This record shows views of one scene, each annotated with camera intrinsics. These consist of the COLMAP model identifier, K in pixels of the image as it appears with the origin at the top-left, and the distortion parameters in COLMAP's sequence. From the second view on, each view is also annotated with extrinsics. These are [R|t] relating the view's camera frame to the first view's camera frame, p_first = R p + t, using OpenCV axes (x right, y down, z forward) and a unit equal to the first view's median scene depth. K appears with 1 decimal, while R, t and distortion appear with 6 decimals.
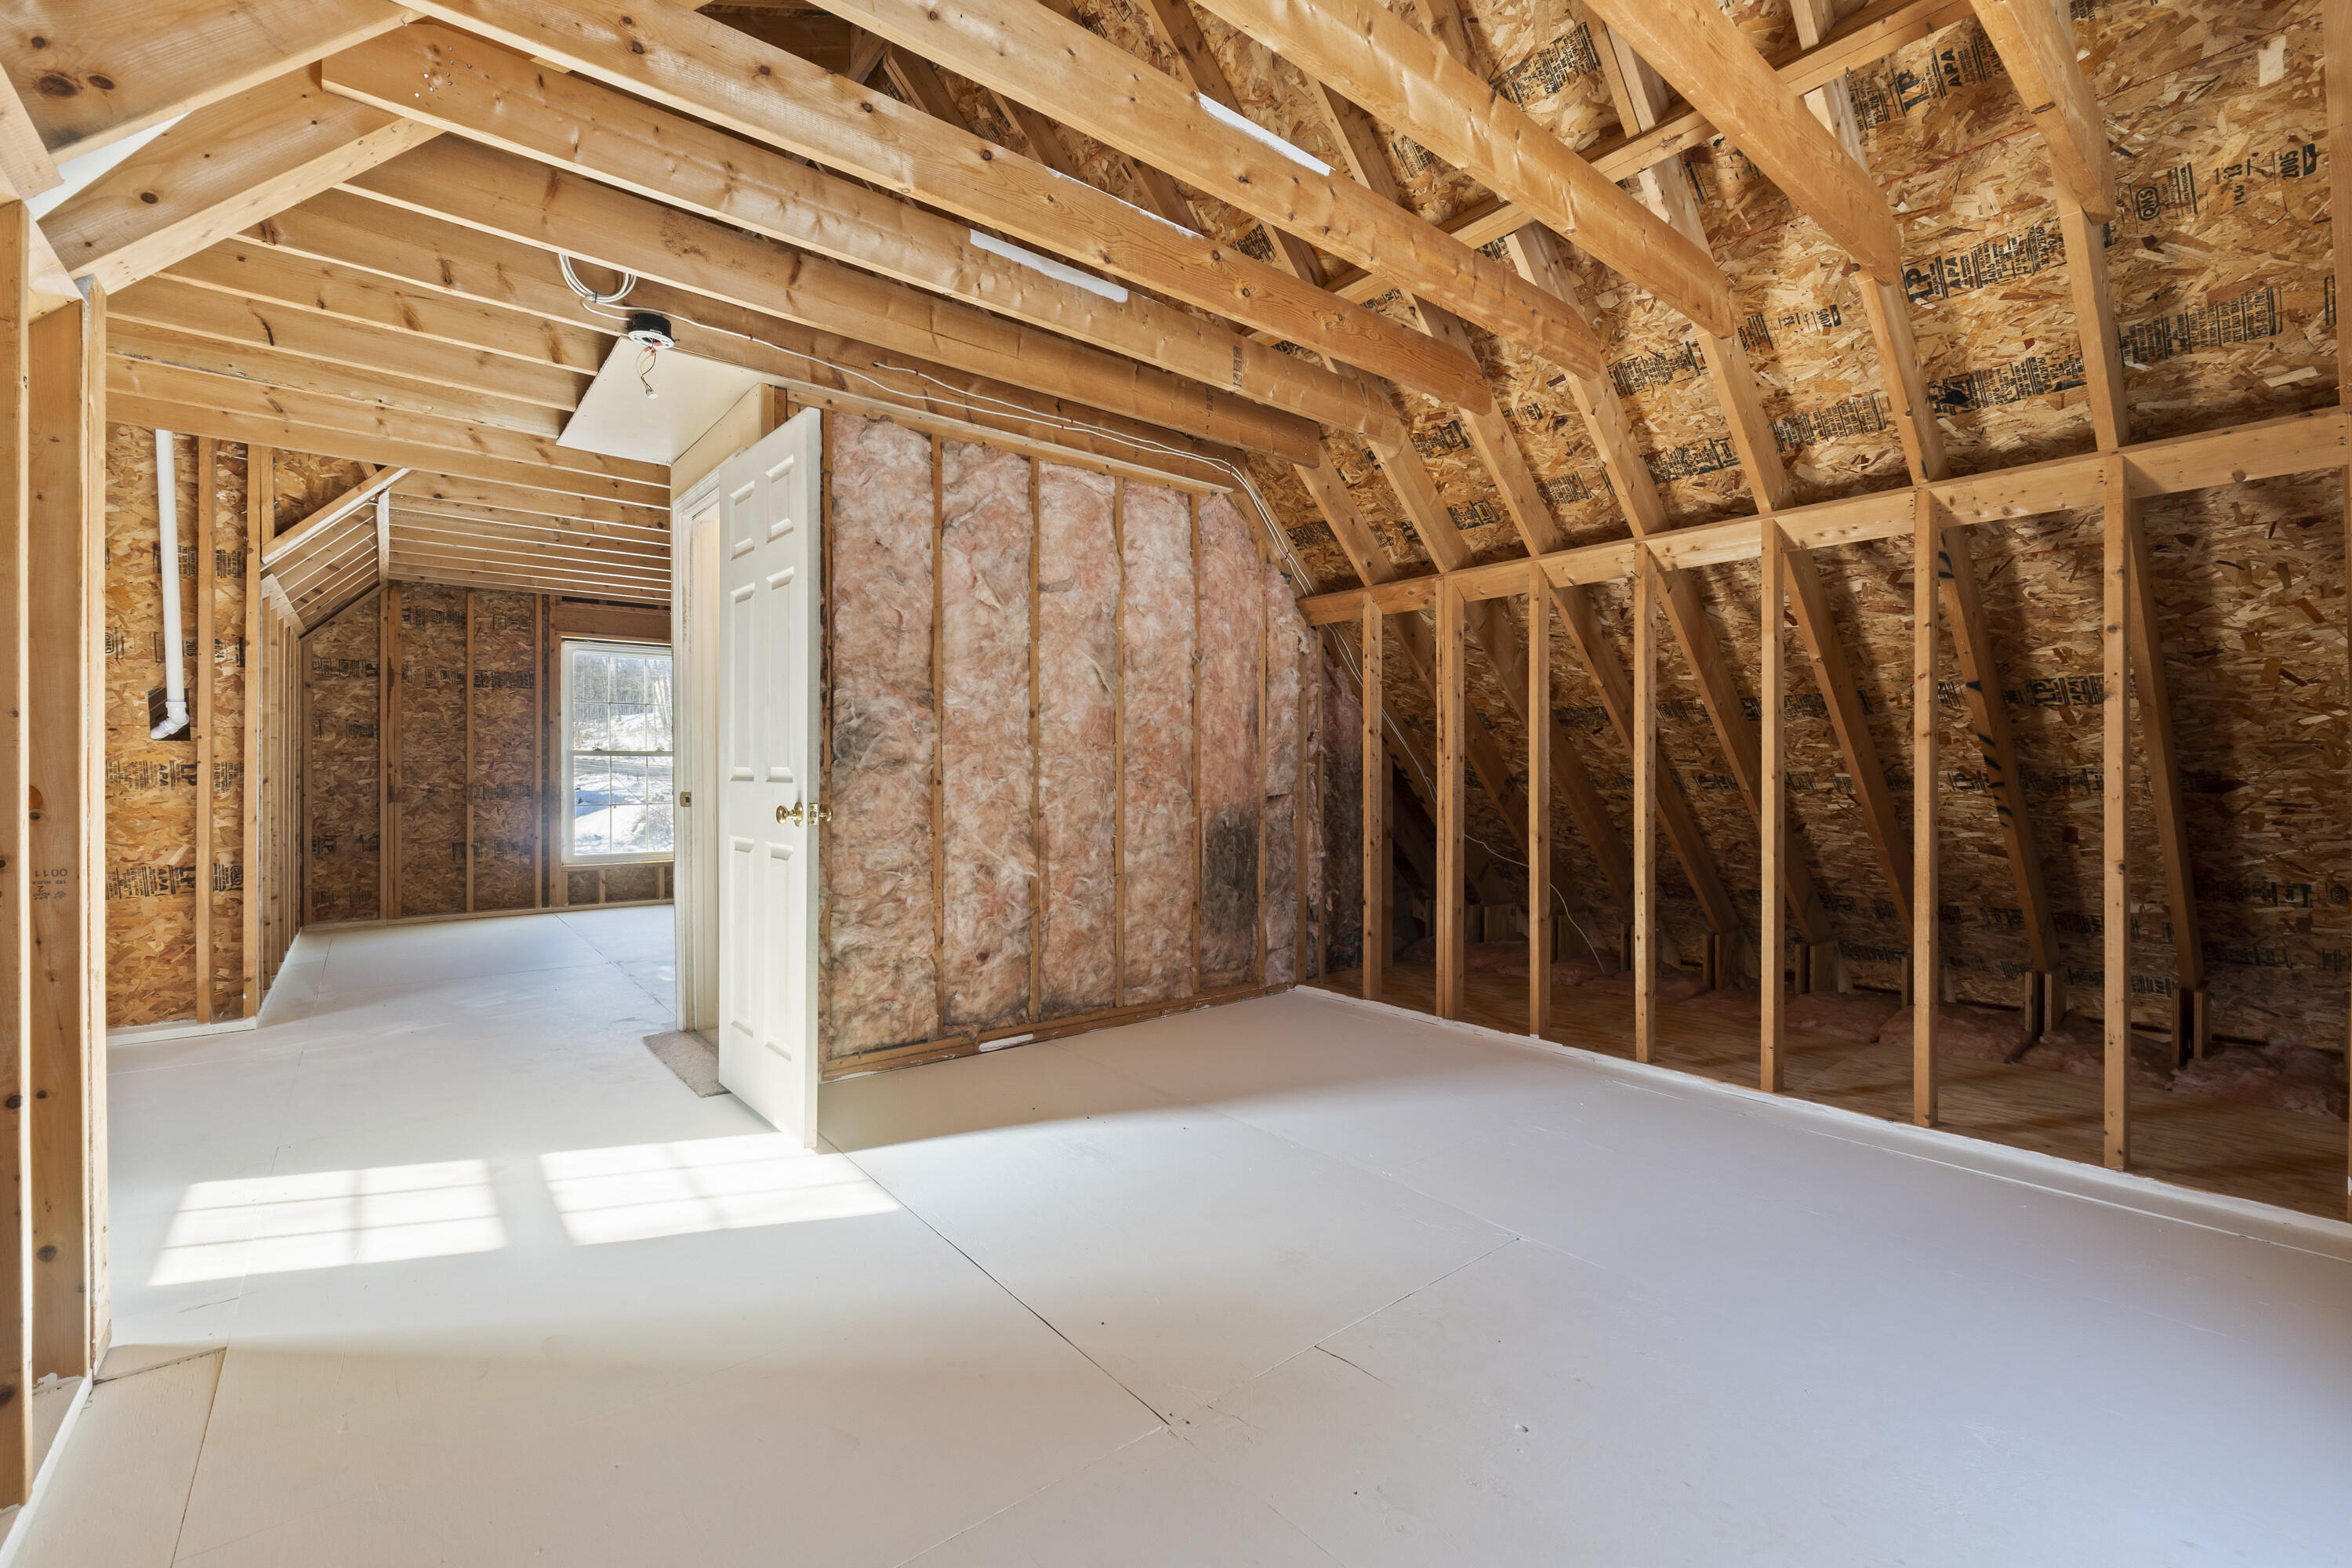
lens RADIAL K [[979.6, 0, 1182.7], [0, 979.6, 774.9], [0, 0, 1]] dist [-0.003441, -0.000142]
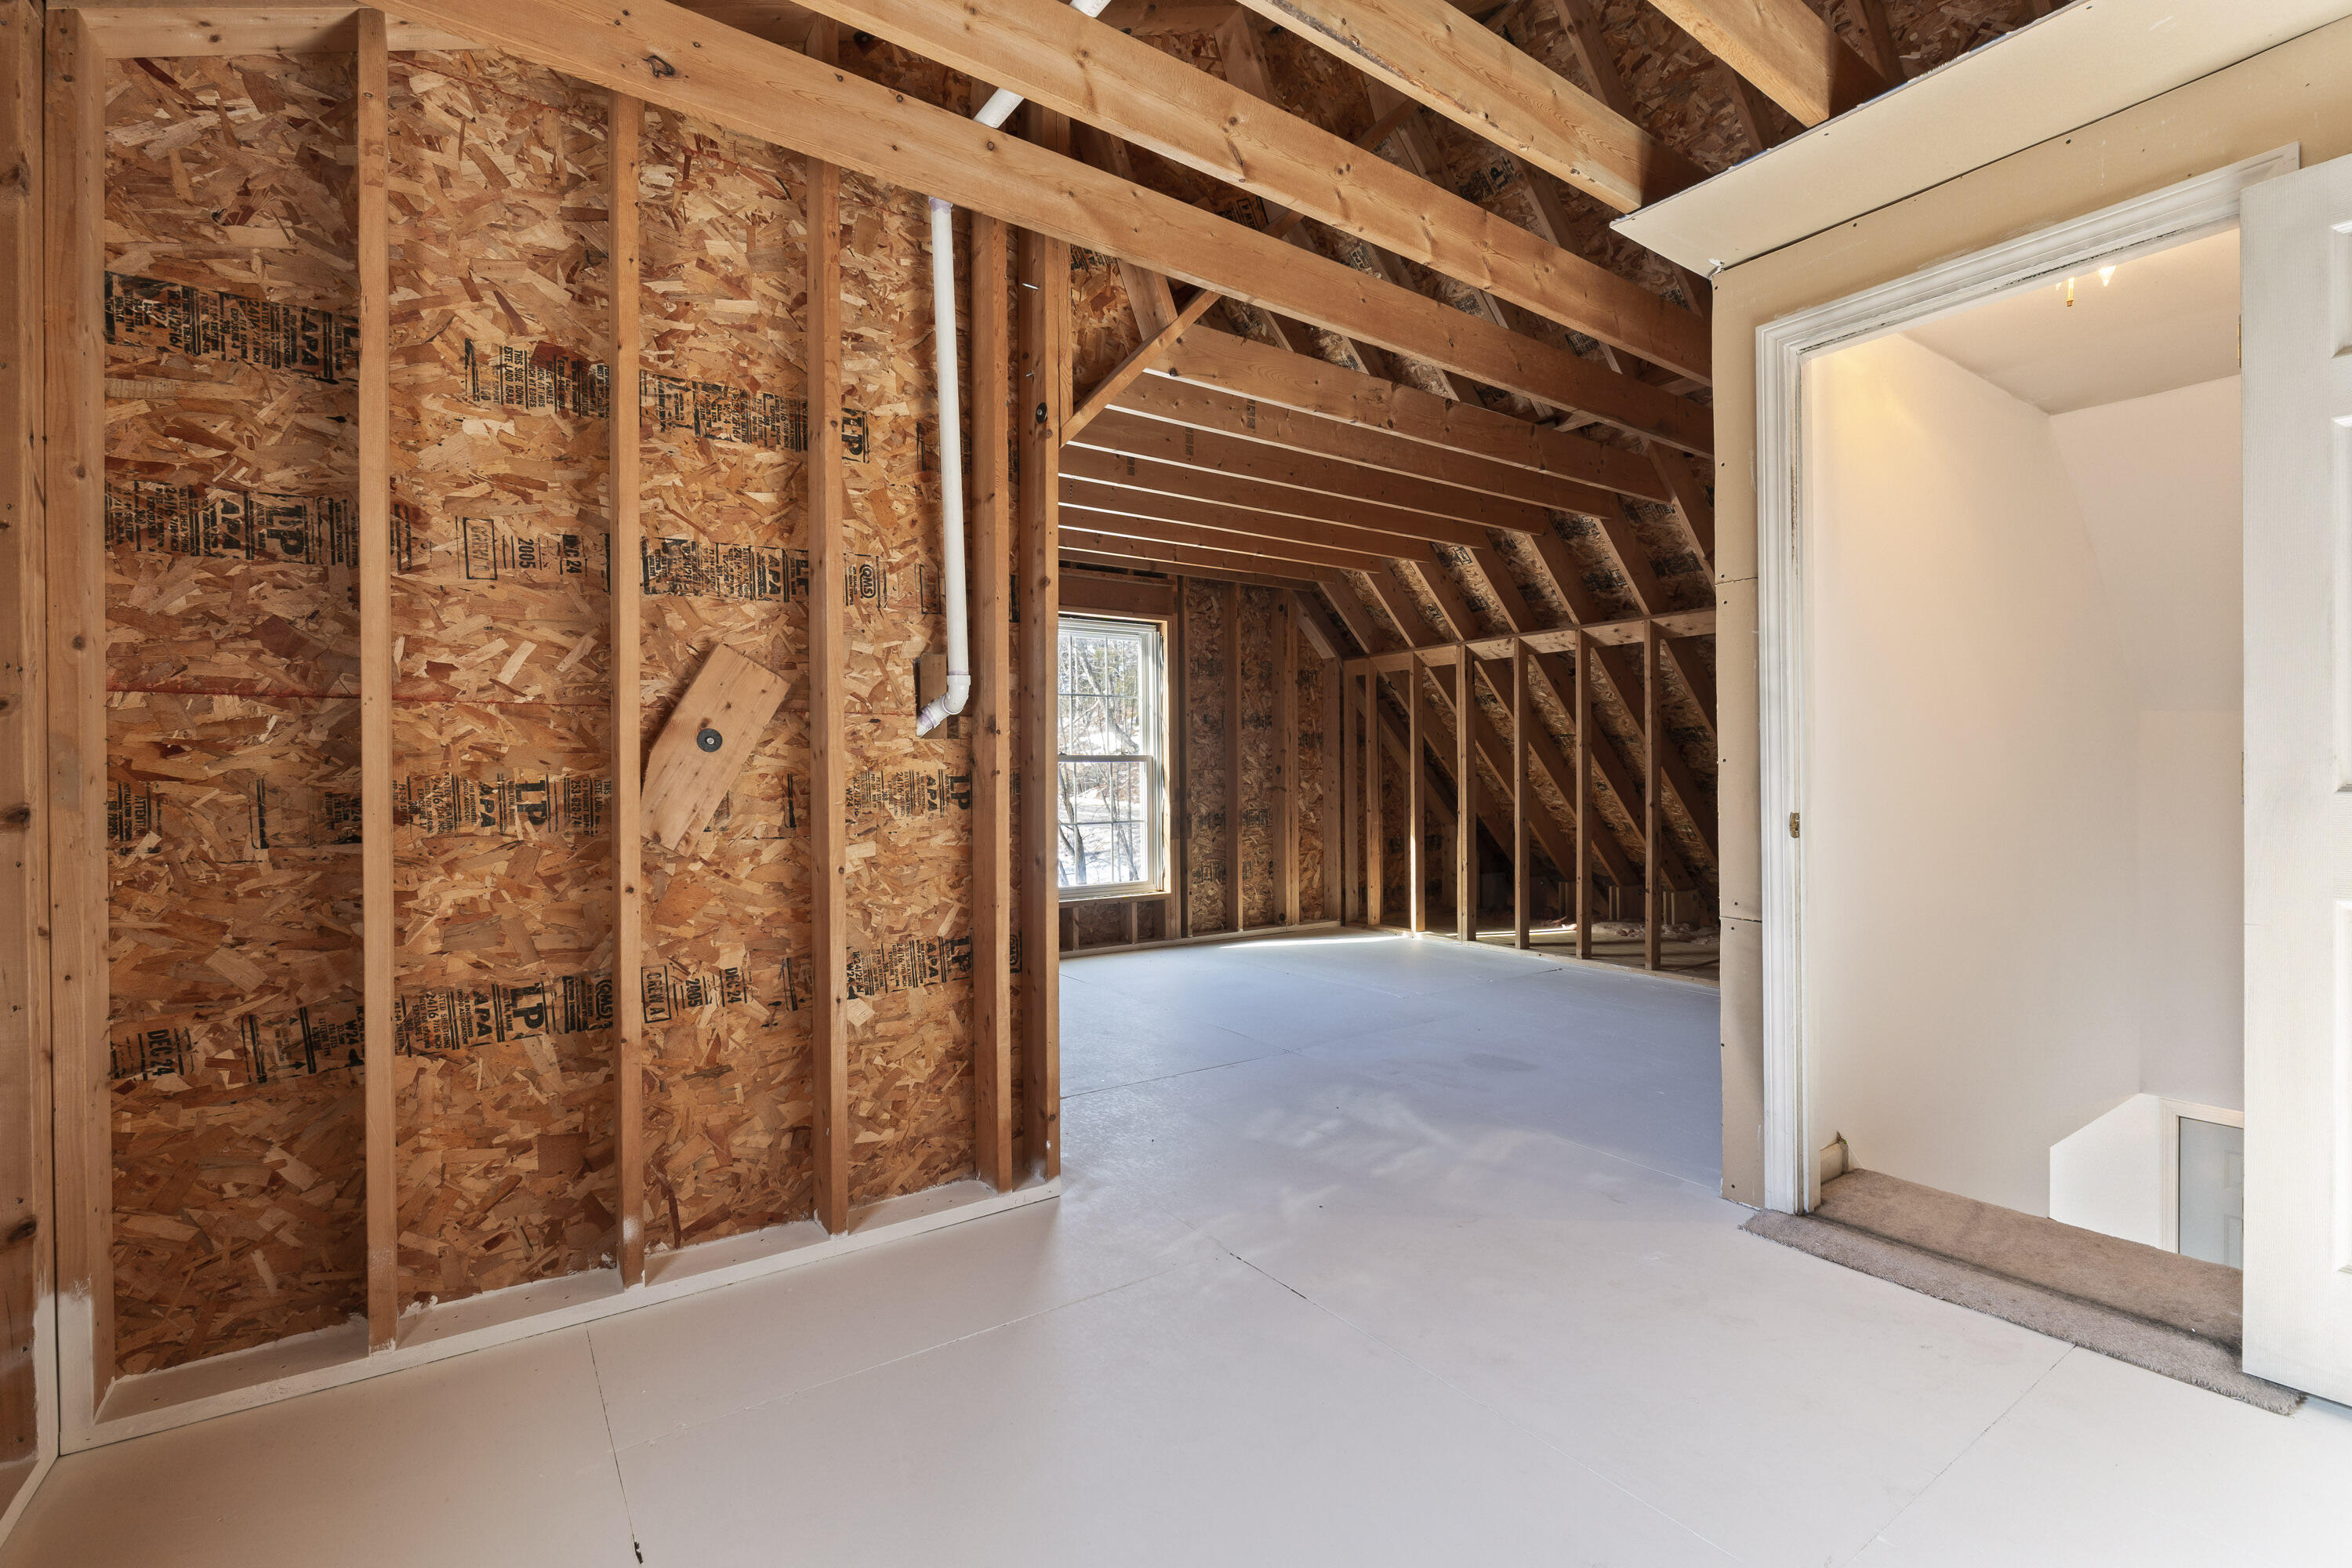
lens RADIAL K [[1023.1, 0, 1171.0], [0, 1023.1, 786.3], [0, 0, 1]] dist [0.000229, 0.000005]
pose [[0.994558, -0.012425, -0.103440, -0.823821], [0.012819, 0.999913, 0.003137, -0.004431], [0.103392, -0.004445, 0.994631, 0.362622]]
